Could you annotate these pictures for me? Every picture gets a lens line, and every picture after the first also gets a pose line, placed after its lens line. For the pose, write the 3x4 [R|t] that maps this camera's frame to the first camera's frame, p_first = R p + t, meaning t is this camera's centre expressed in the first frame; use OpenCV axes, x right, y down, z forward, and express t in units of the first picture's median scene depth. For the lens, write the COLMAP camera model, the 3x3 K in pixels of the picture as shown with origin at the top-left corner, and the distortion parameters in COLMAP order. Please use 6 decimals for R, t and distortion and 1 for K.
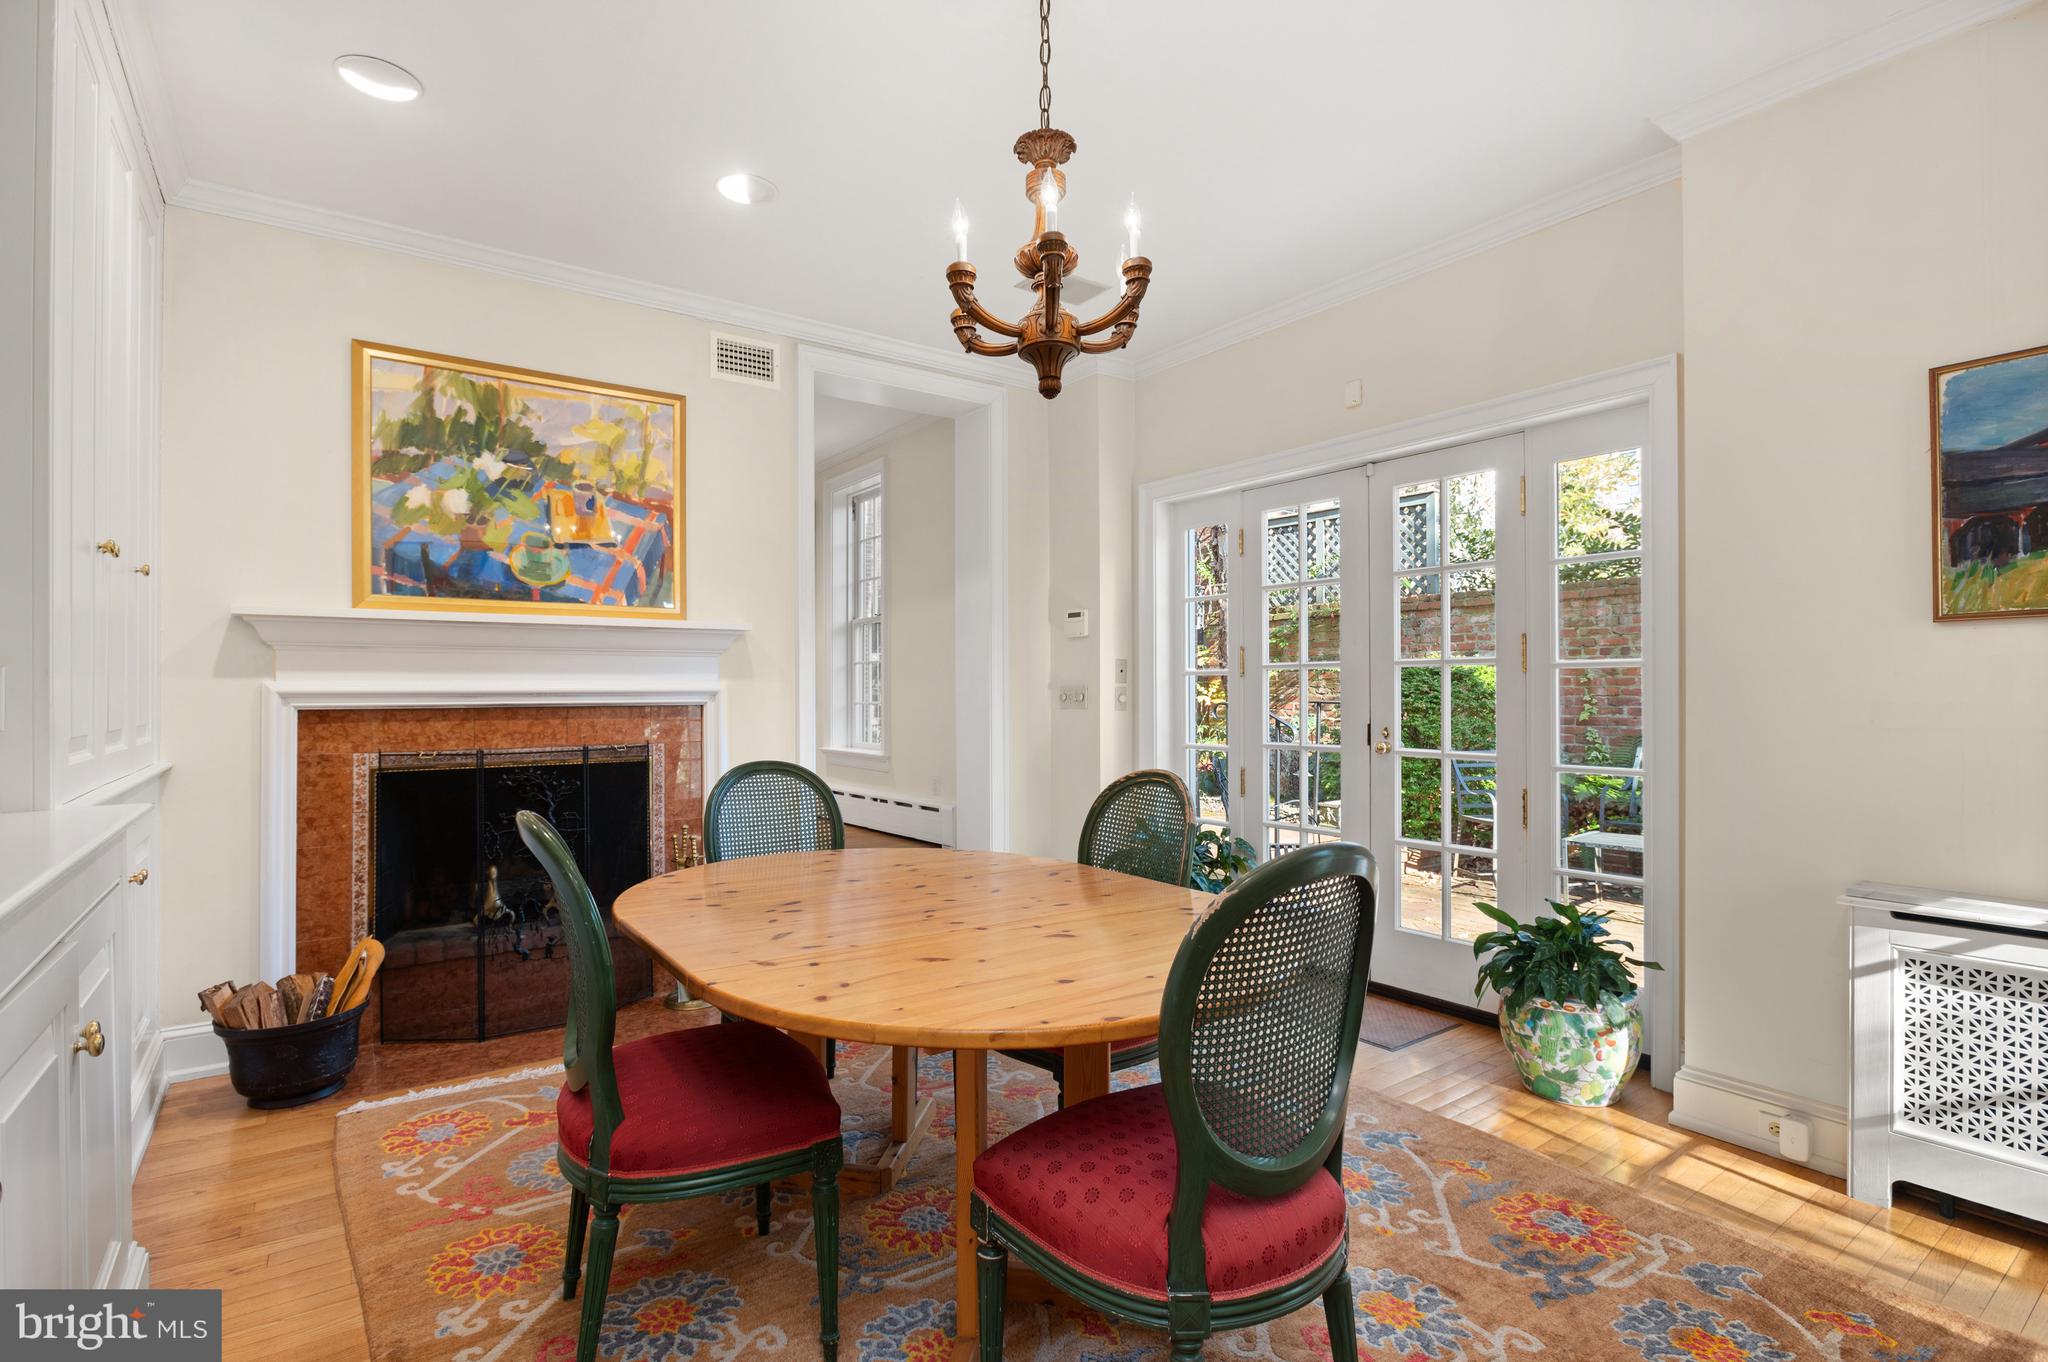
lens RADIAL K [[972.4, 0, 1023.6], [0, 972.4, 689.7], [0, 0, 1]] dist [-0.014677, 0.000486]
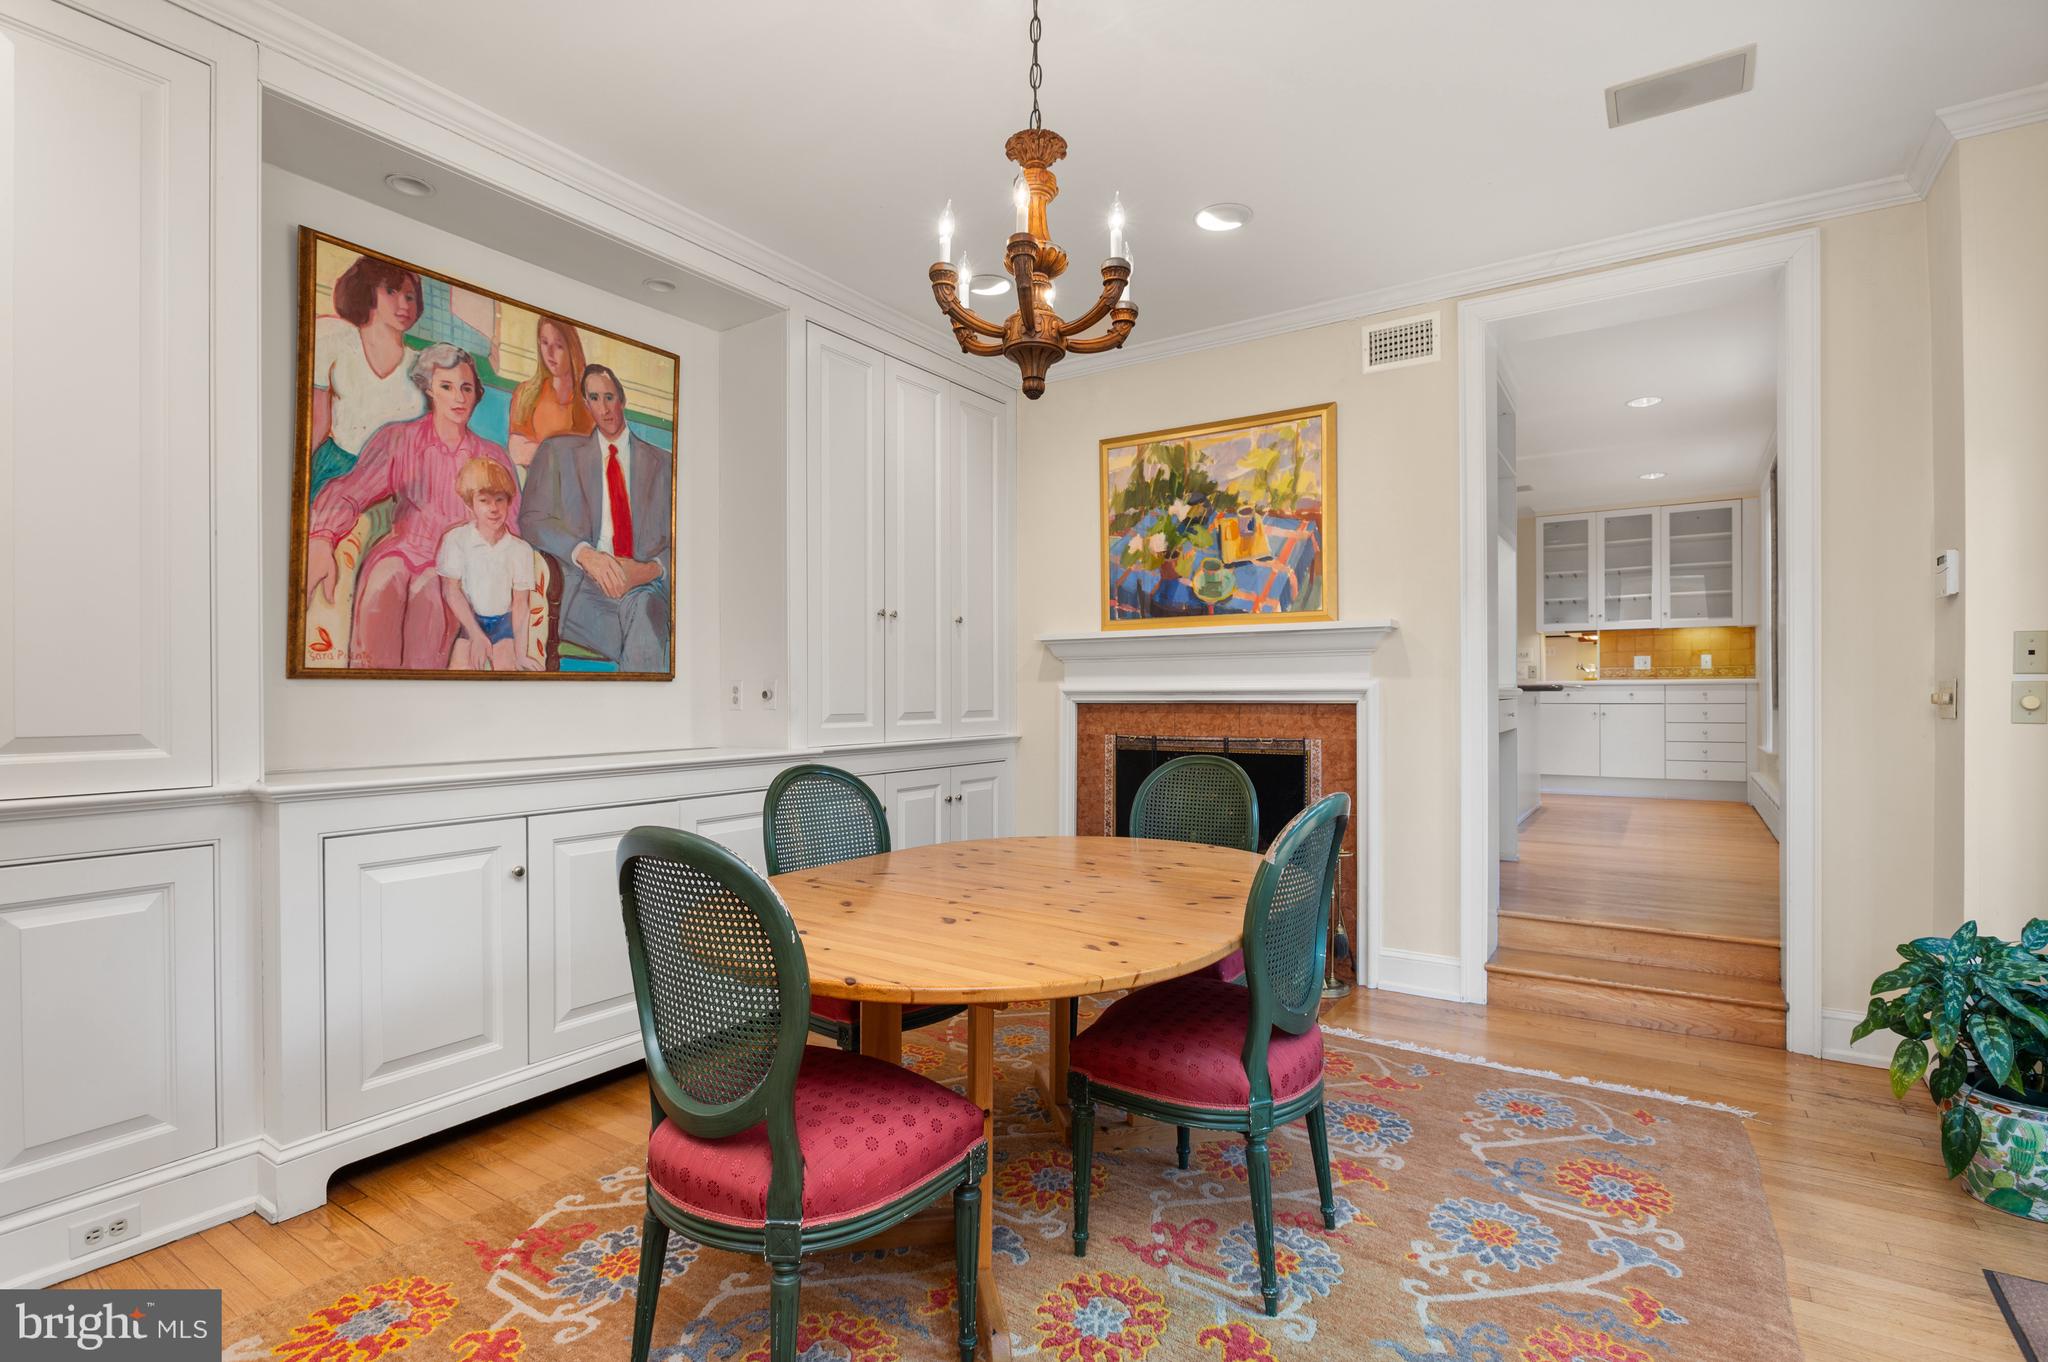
lens RADIAL K [[972.4, 0, 1023.6], [0, 972.4, 689.7], [0, 0, 1]] dist [-0.014677, 0.000486]
pose [[0.348748, 0.000772, -0.937216, 0.544064], [0.003324, 0.999992, 0.002060, -0.002086], [0.937211, -0.003834, 0.348742, 0.363252]]
